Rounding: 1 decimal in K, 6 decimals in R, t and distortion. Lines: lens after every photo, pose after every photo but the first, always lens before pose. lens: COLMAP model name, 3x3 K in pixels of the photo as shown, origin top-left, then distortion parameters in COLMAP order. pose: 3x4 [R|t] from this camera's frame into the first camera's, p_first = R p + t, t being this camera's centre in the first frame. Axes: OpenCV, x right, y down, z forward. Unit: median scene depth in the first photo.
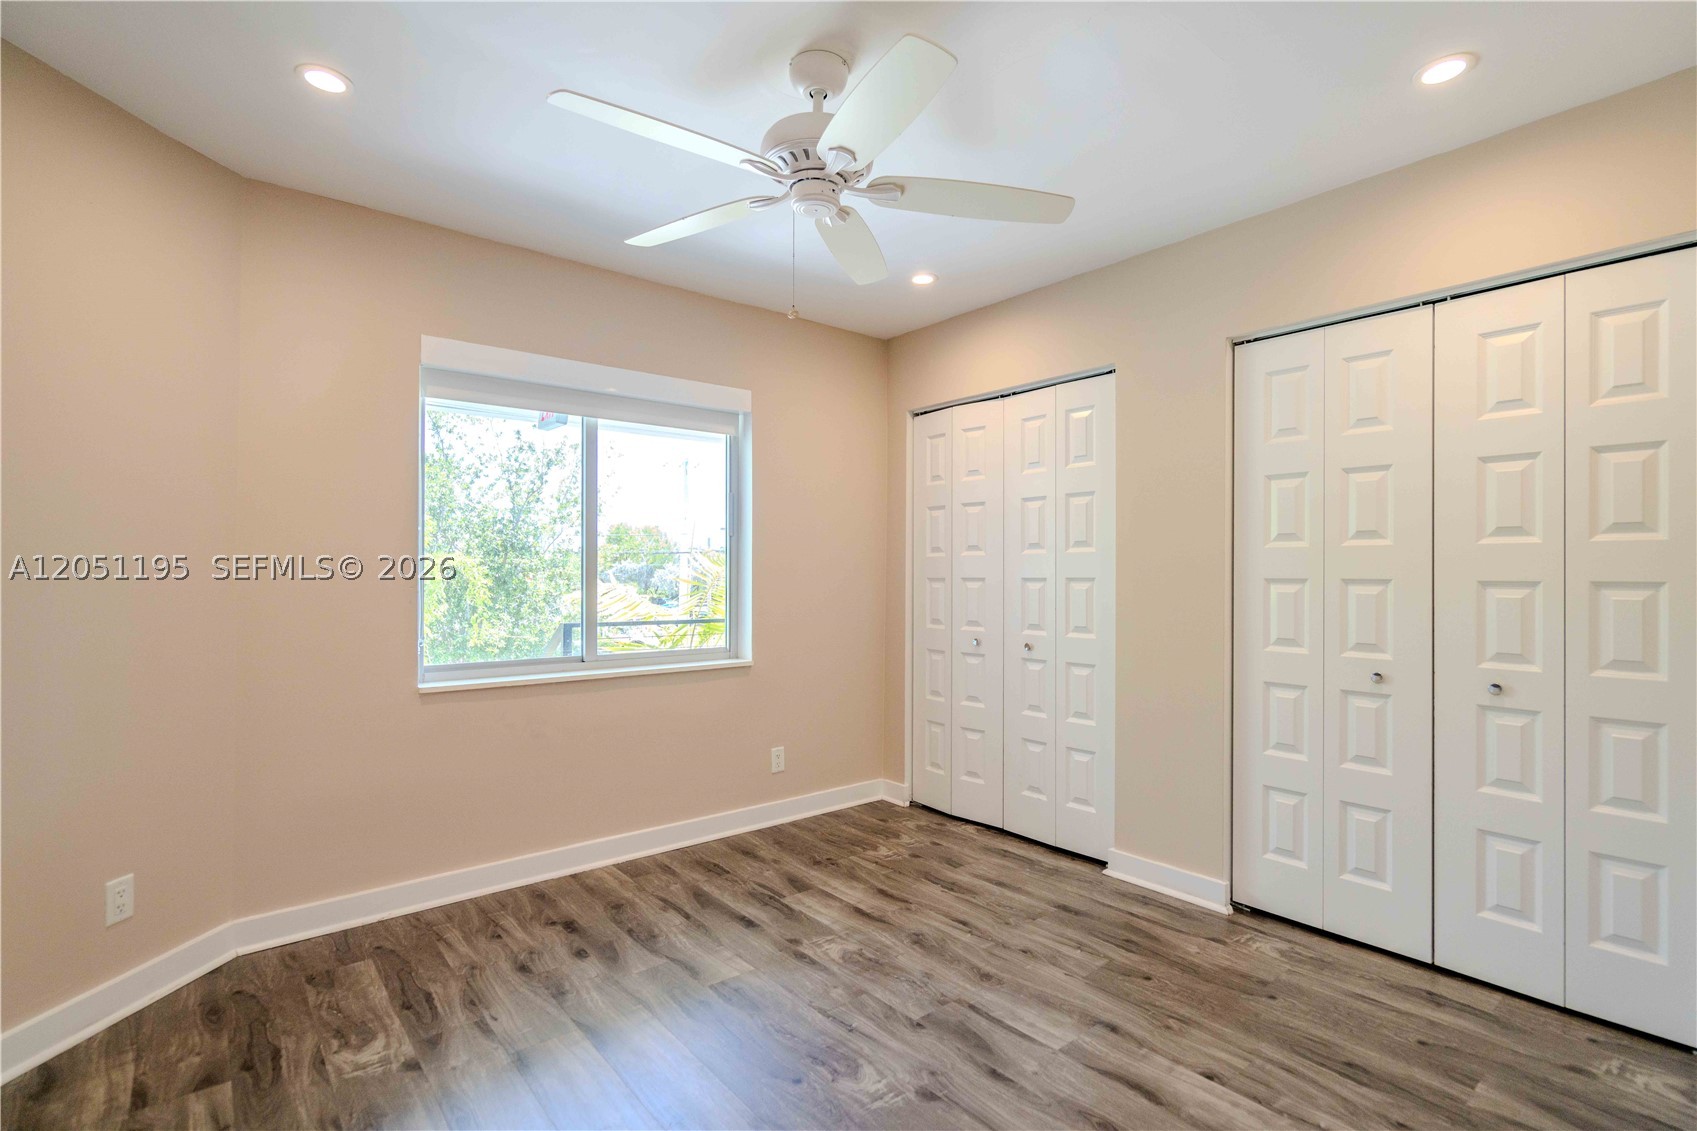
lens RADIAL K [[794.4, 0, 844.4], [0, 794.4, 572.9], [0, 0, 1]] dist [0.000151, 0.000379]
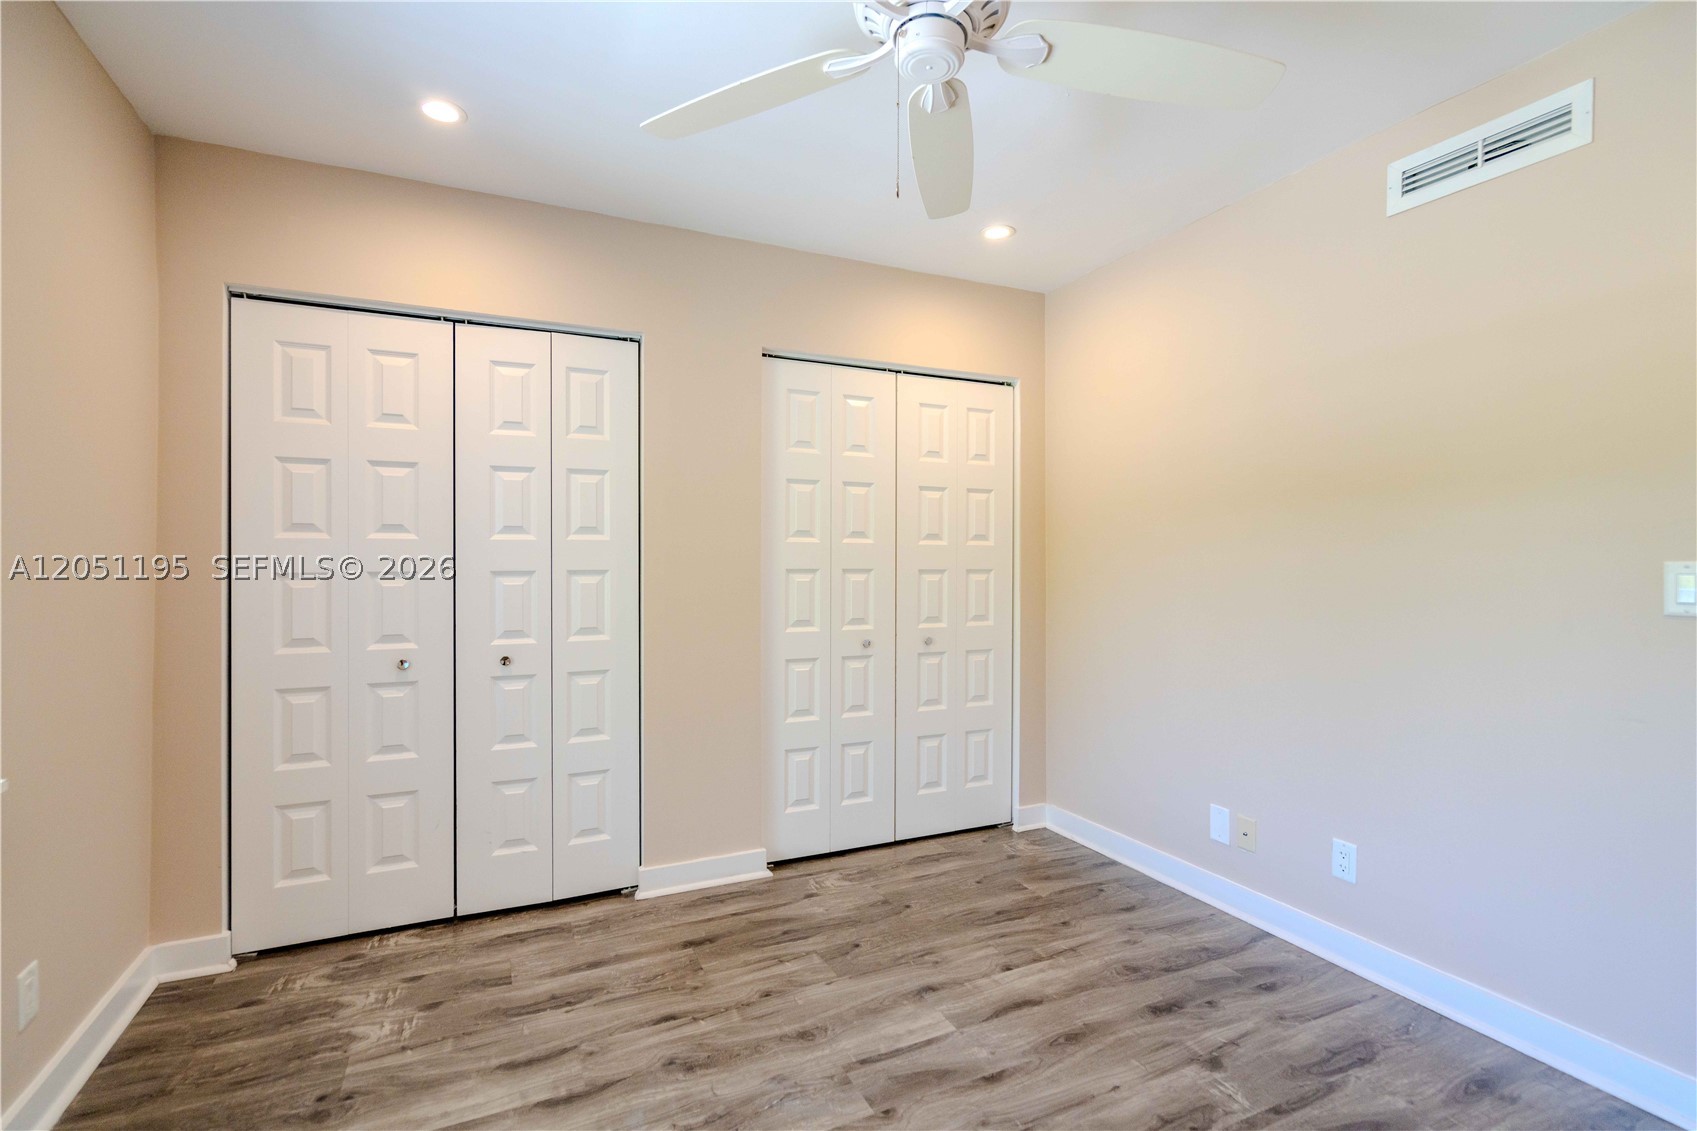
lens RADIAL K [[772.6, 0, 841.8], [0, 772.6, 566.1], [0, 0, 1]] dist [-0.001591, 0.000140]
pose [[0.256286, -0.003622, 0.966594, -0.537347], [0.002099, 0.999993, 0.003190, -0.000674], [-0.966599, 0.001211, 0.256292, 0.652387]]
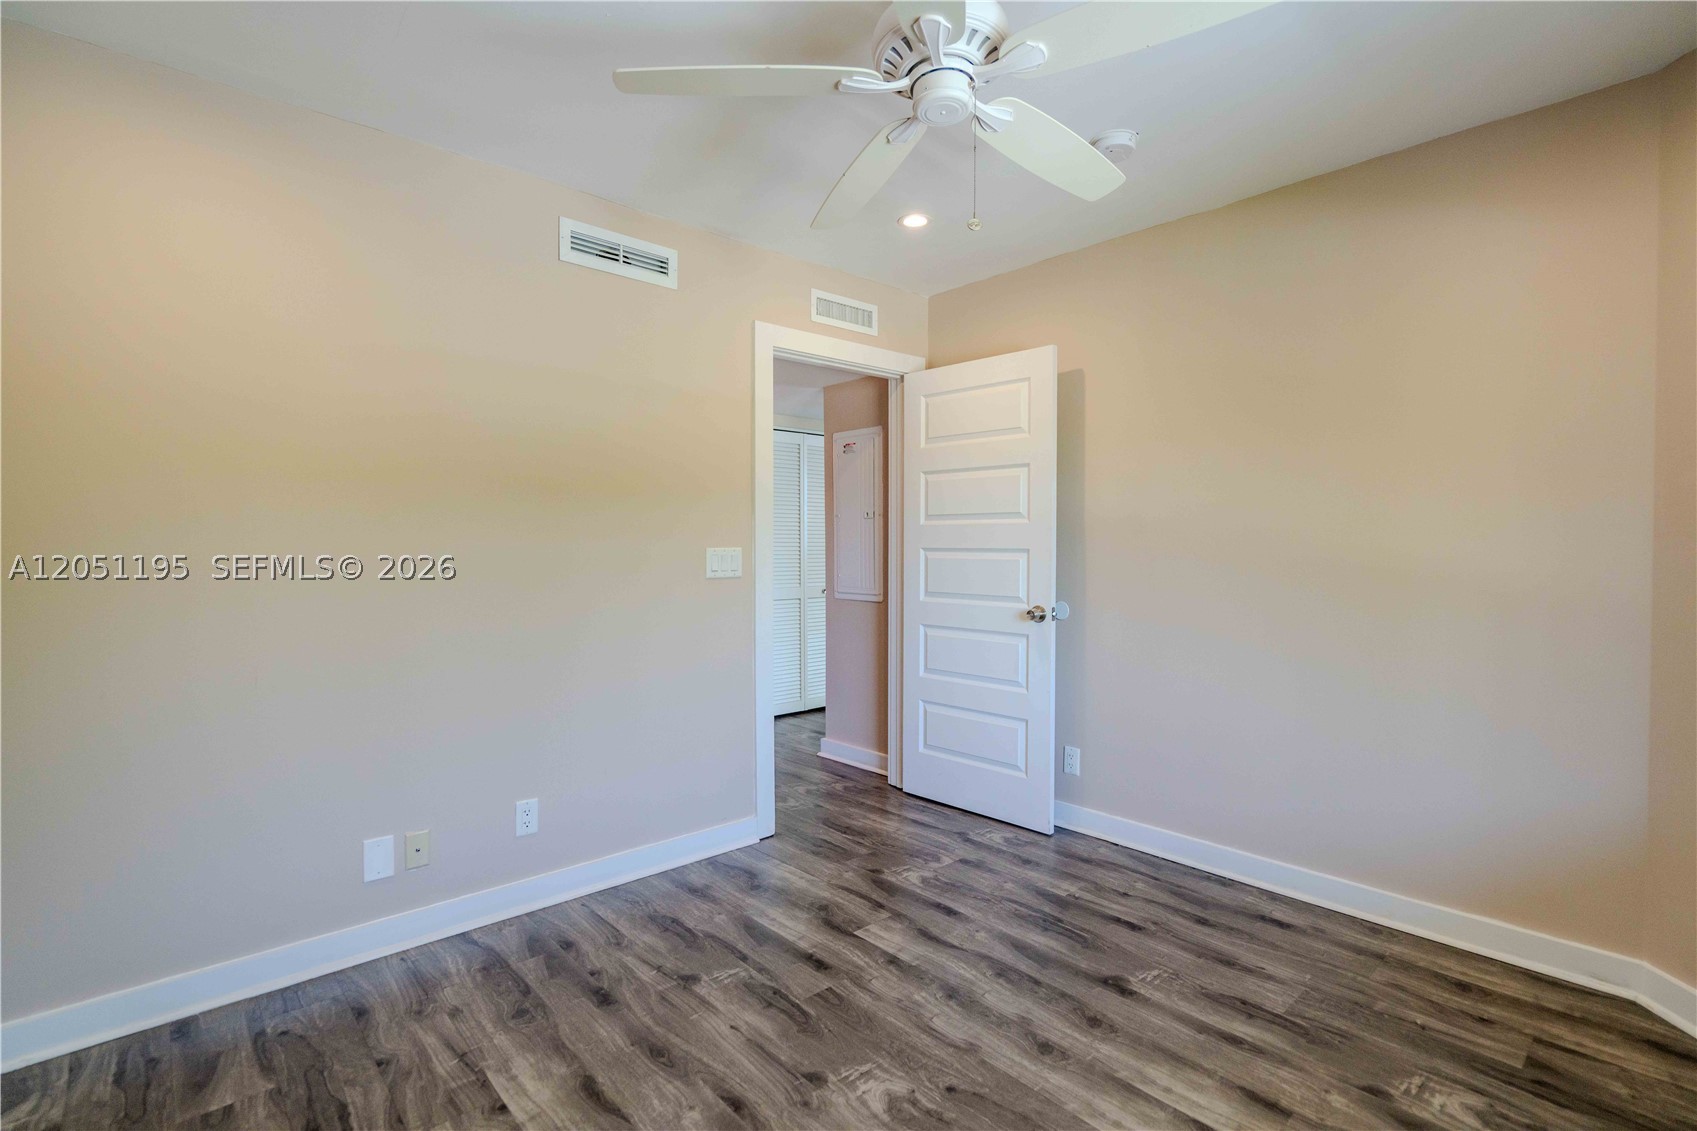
lens RADIAL K [[788.8, 0, 857.3], [0, 788.8, 581.2], [0, 0, 1]] dist [0.000992, -0.000243]
pose [[-0.998722, 0.003334, -0.050425, 0.067069], [0.001358, 0.999232, 0.039163, -0.001982], [0.050517, 0.039044, -0.997960, 1.315916]]
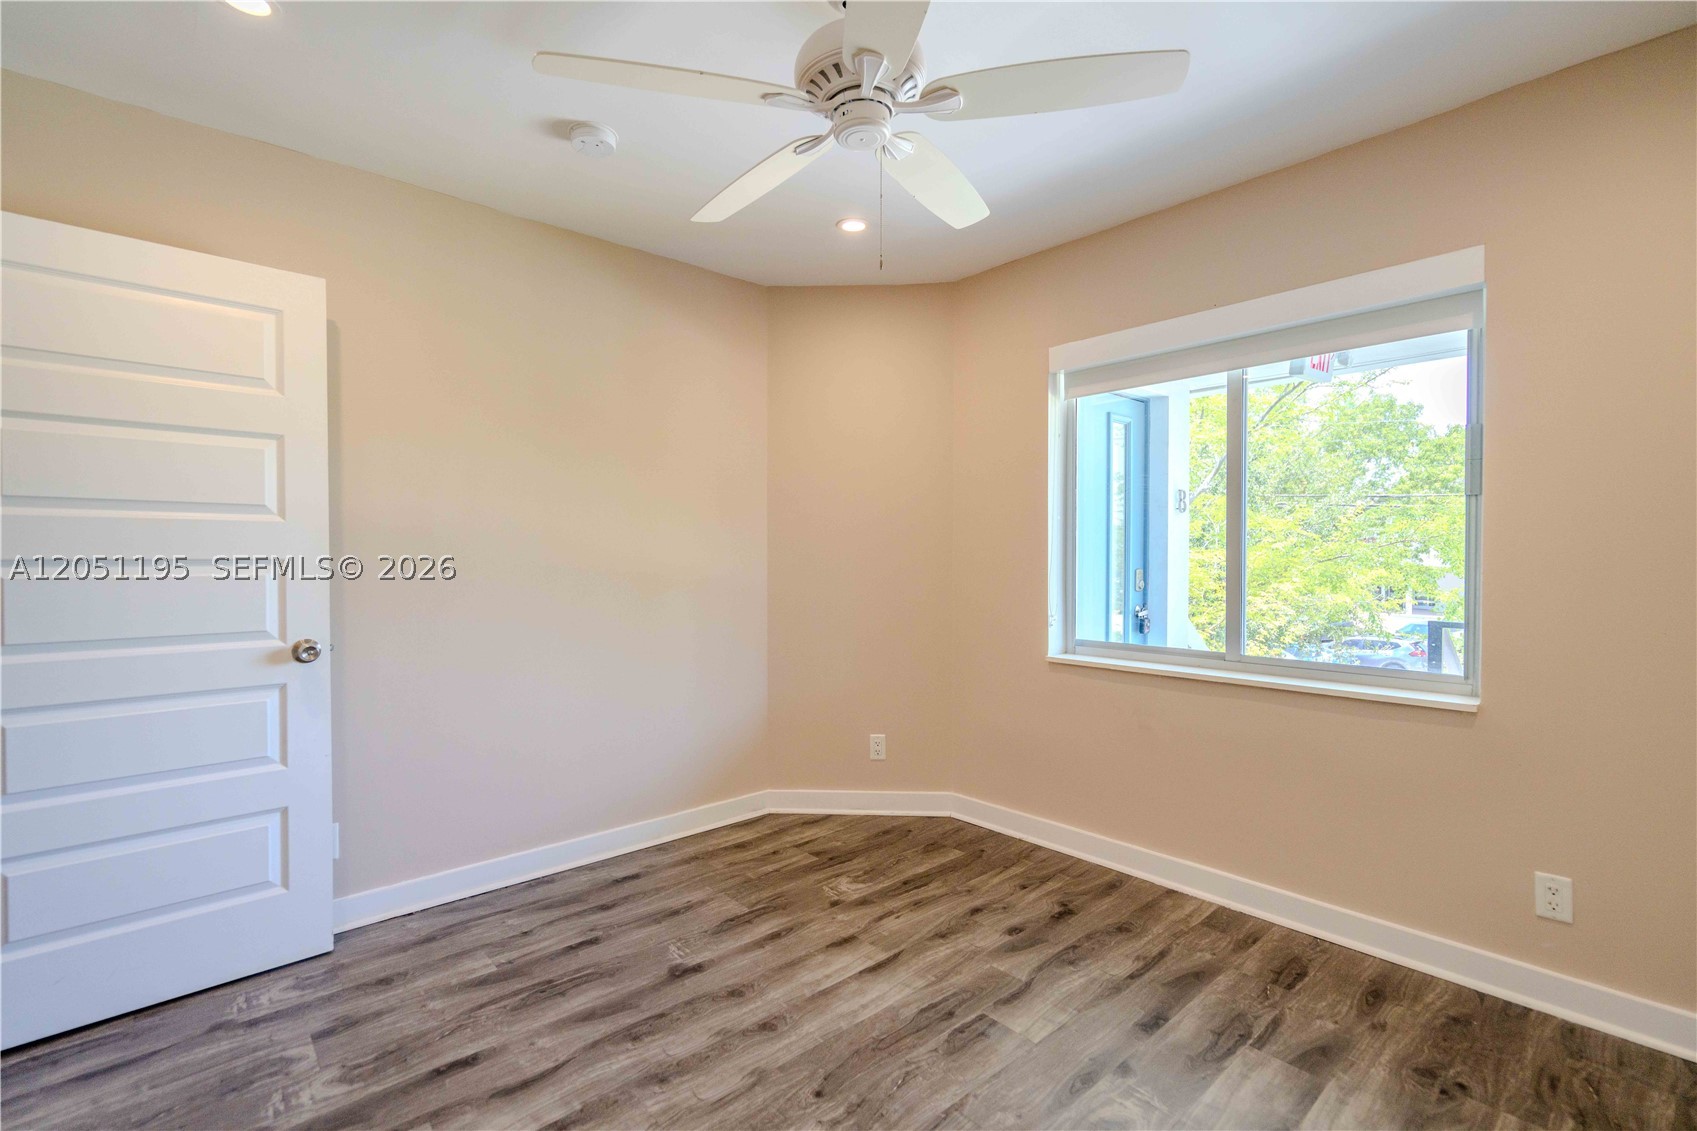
lens RADIAL K [[766.1, 0, 856.4], [0, 766.1, 583.4], [0, 0, 1]] dist [0.001160, 0.000087]
pose [[0.047258, 0.038063, -0.998157, 0.577613], [0.005368, 0.999250, 0.038359, -0.006007], [0.998868, -0.007171, 0.047018, 0.693707]]
